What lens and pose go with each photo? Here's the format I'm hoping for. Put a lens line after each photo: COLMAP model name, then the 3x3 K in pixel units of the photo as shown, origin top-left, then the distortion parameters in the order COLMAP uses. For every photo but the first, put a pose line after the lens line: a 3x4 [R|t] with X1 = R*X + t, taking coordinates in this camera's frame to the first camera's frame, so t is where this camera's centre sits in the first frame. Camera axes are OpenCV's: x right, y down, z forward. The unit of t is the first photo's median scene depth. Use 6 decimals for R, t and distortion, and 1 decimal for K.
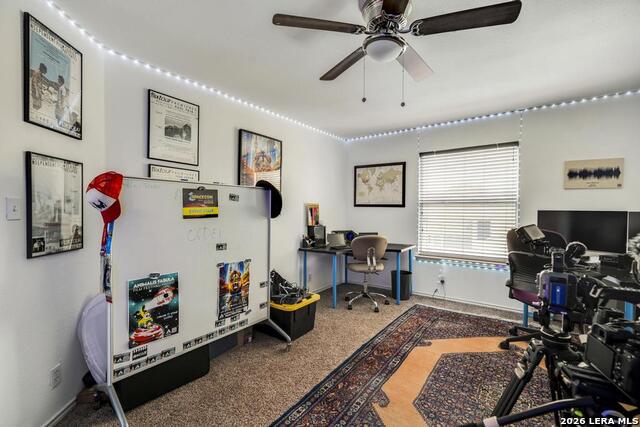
lens RADIAL K [[285.1, 0, 319.7], [0, 285.1, 216.7], [0, 0, 1]] dist [-0.000053, 0.000037]
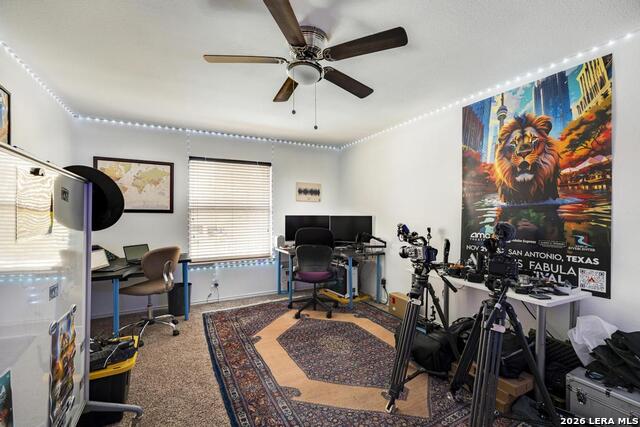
lens RADIAL K [[285.1, 0, 319.7], [0, 285.1, 216.7], [0, 0, 1]] dist [-0.000053, 0.000037]
pose [[0.433892, -0.010332, 0.900906, -0.385604], [0.028922, 0.999579, -0.002466, -0.007202], [-0.900500, 0.027126, 0.434008, 0.233419]]
